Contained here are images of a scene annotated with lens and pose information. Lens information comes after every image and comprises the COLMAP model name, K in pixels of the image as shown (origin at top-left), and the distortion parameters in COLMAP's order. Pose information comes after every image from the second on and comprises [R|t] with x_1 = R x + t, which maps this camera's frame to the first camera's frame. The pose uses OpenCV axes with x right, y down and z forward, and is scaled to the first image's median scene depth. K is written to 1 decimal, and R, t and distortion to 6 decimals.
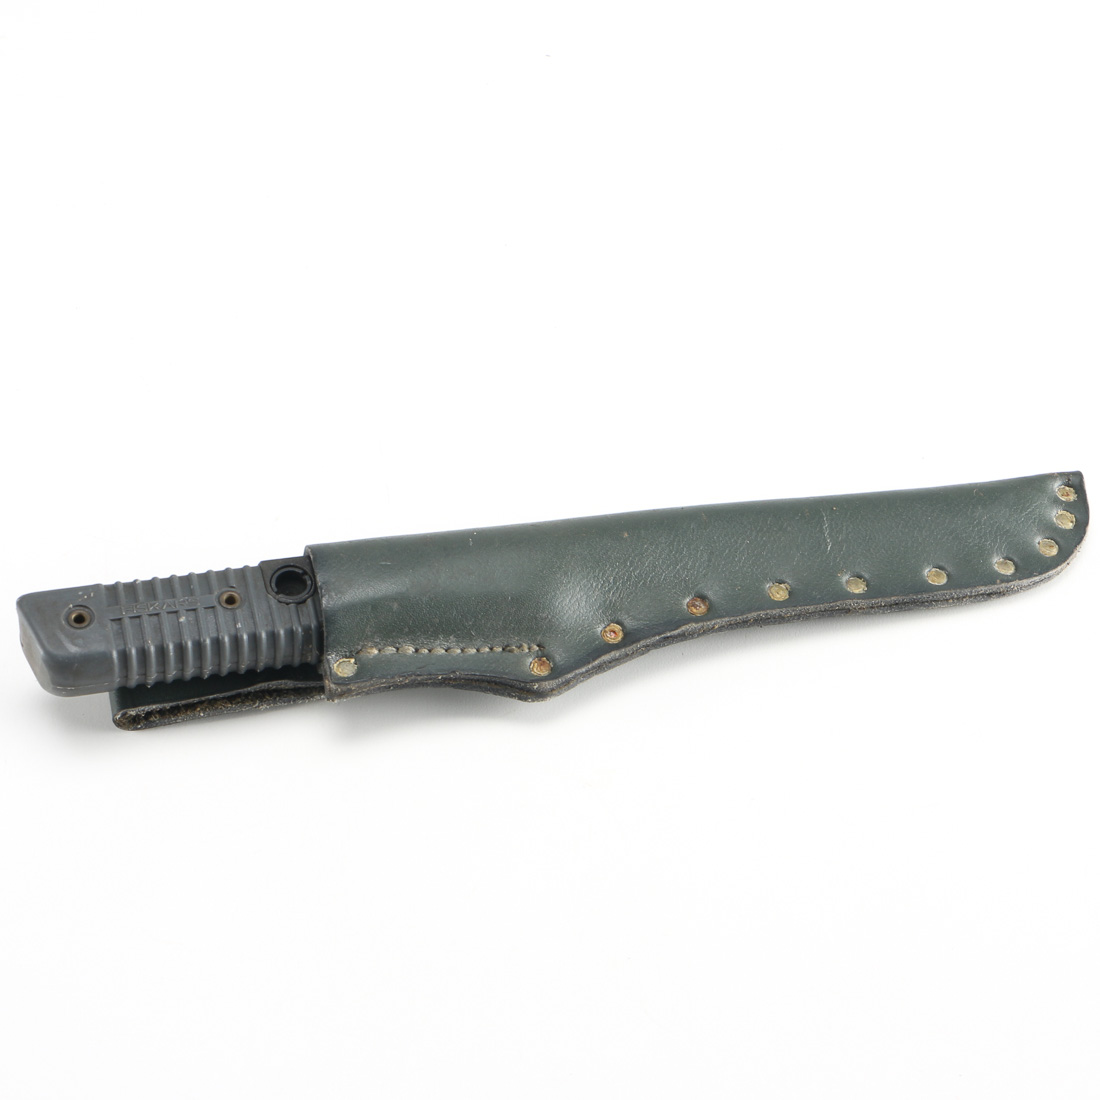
lens RADIAL K [[2312.1, 0, 535.3], [0, 2312.1, 550.6], [0, 0, 1]] dist [-0.033331, 0.298261]
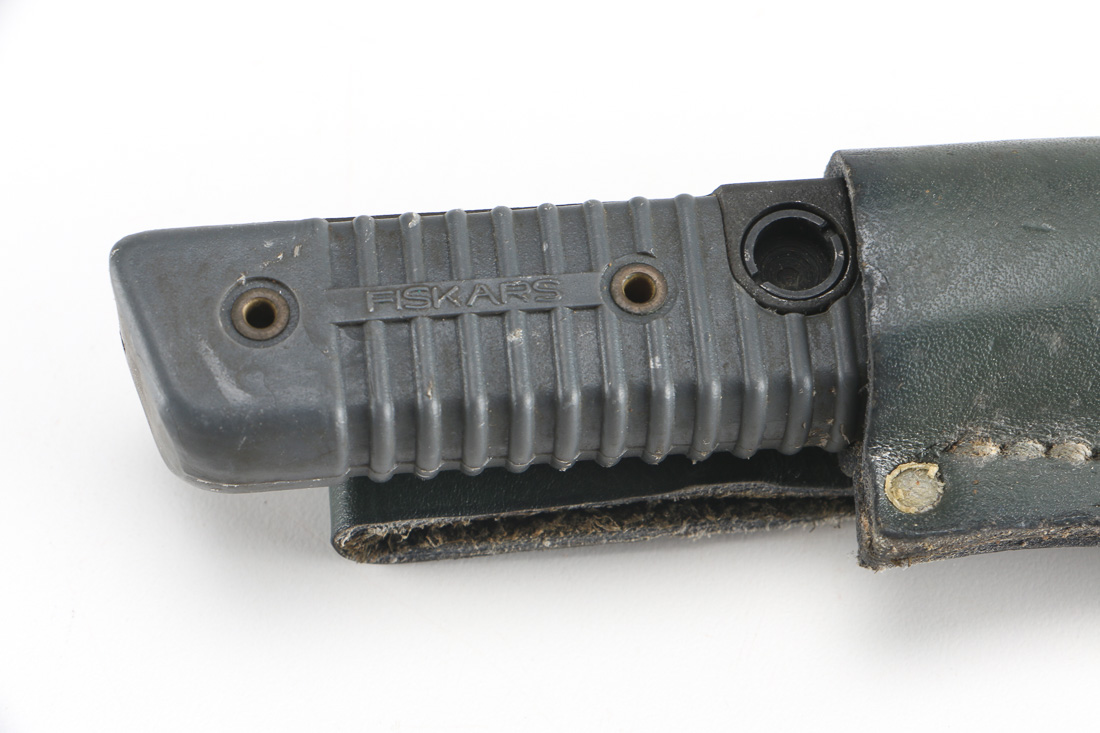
lens RADIAL K [[3432.7, 0, 550.0], [0, 3432.7, 366.5], [0, 0, 1]] dist [0.016733, -0.572204]
pose [[0.986209, 0.100635, -0.131392, -0.067662], [-0.071300, 0.974787, 0.211439, -0.088202], [0.149357, -0.199154, 0.968519, 0.421215]]
